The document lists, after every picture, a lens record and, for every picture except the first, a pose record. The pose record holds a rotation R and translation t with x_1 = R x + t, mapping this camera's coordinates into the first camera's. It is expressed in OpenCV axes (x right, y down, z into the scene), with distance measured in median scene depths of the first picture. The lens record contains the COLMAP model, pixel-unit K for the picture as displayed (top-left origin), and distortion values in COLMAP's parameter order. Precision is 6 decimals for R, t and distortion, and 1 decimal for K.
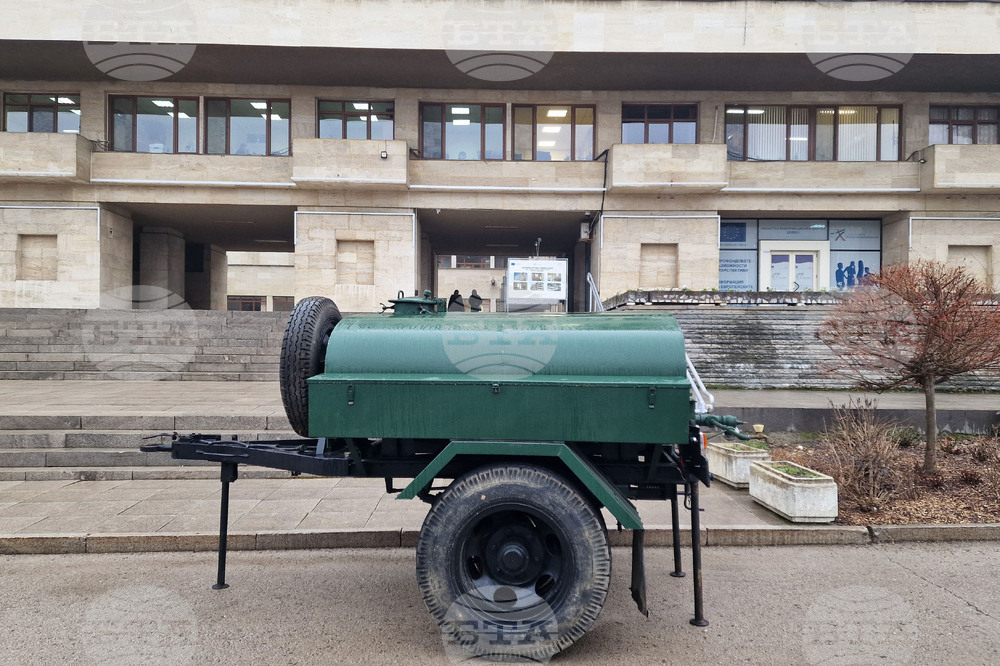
lens RADIAL K [[775.0, 0, 488.4], [0, 775.0, 346.8], [0, 0, 1]] dist [0.091331, -0.086358]
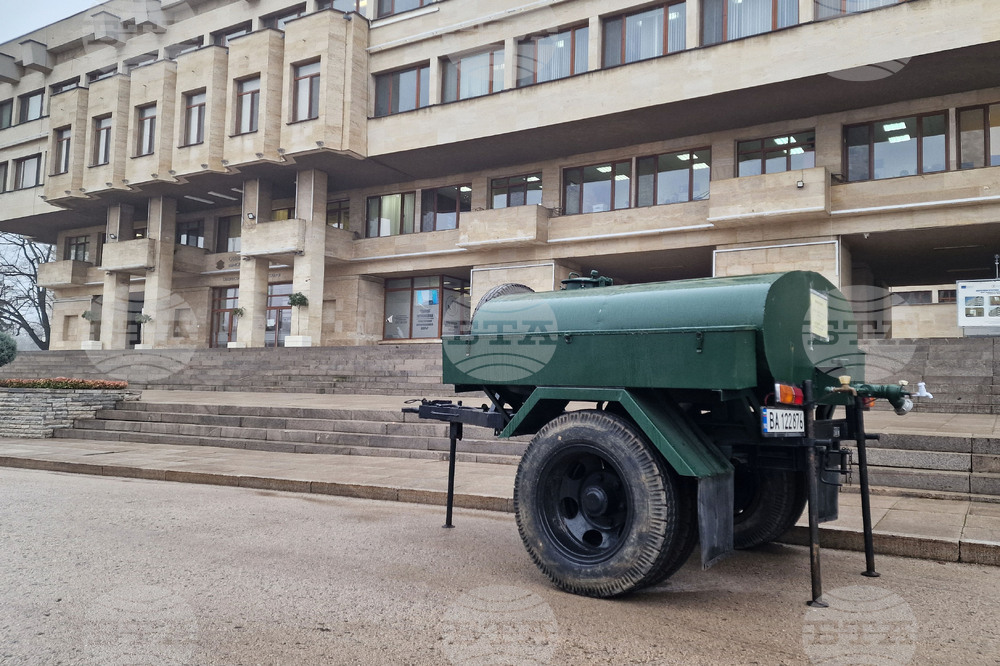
lens RADIAL K [[767.7, 0, 524.2], [0, 767.7, 330.1], [0, 0, 1]] dist [0.115360, -0.121712]
pose [[0.848099, -0.030994, -0.528930, 0.080501], [-0.014422, 0.996567, -0.081523, 0.019735], [0.529641, 0.076768, 0.844741, 0.006065]]
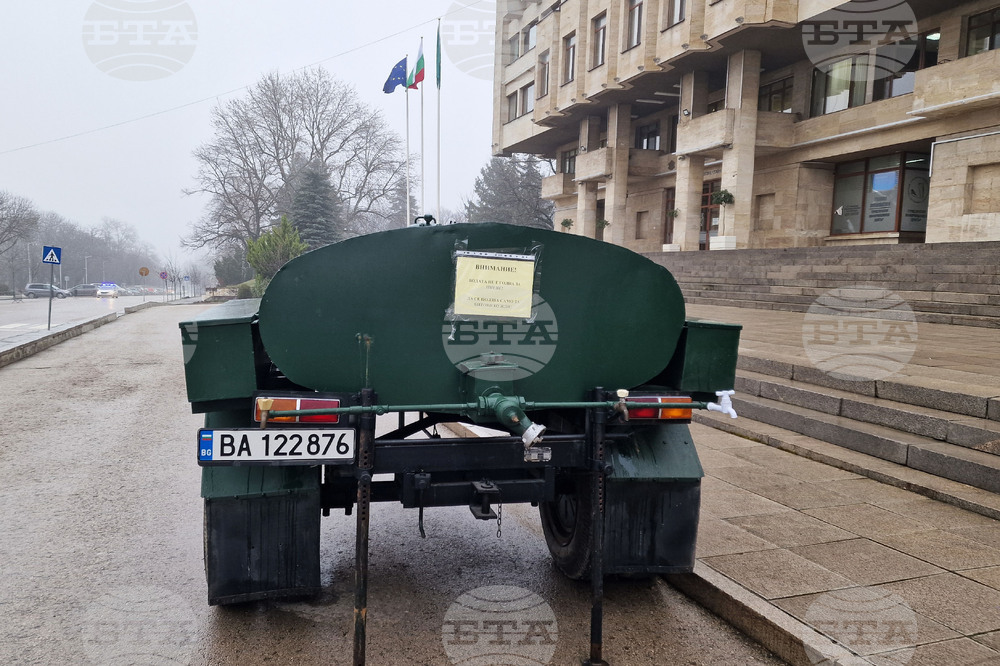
lens RADIAL K [[775.0, 0, 488.4], [0, 775.0, 346.8], [0, 0, 1]] dist [0.091331, -0.086358]
pose [[0.308971, 0.090831, -0.946724, 0.158776], [-0.017099, 0.995799, 0.089959, -0.000726], [0.950918, -0.011607, 0.309226, 0.153983]]
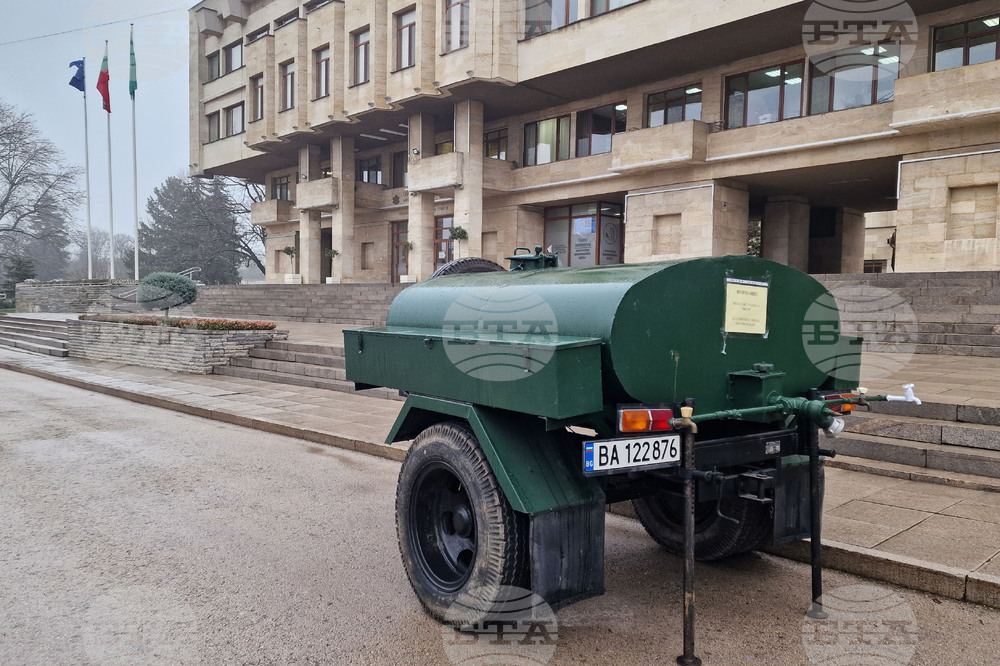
lens RADIAL K [[770.4, 0, 518.5], [0, 770.4, 340.4], [0, 0, 1]] dist [0.123345, -0.155161]
pose [[0.683565, 0.034261, -0.729085, 0.120599], [-0.009584, 0.999233, 0.037970, 0.001673], [0.729827, -0.018968, 0.683369, 0.061903]]
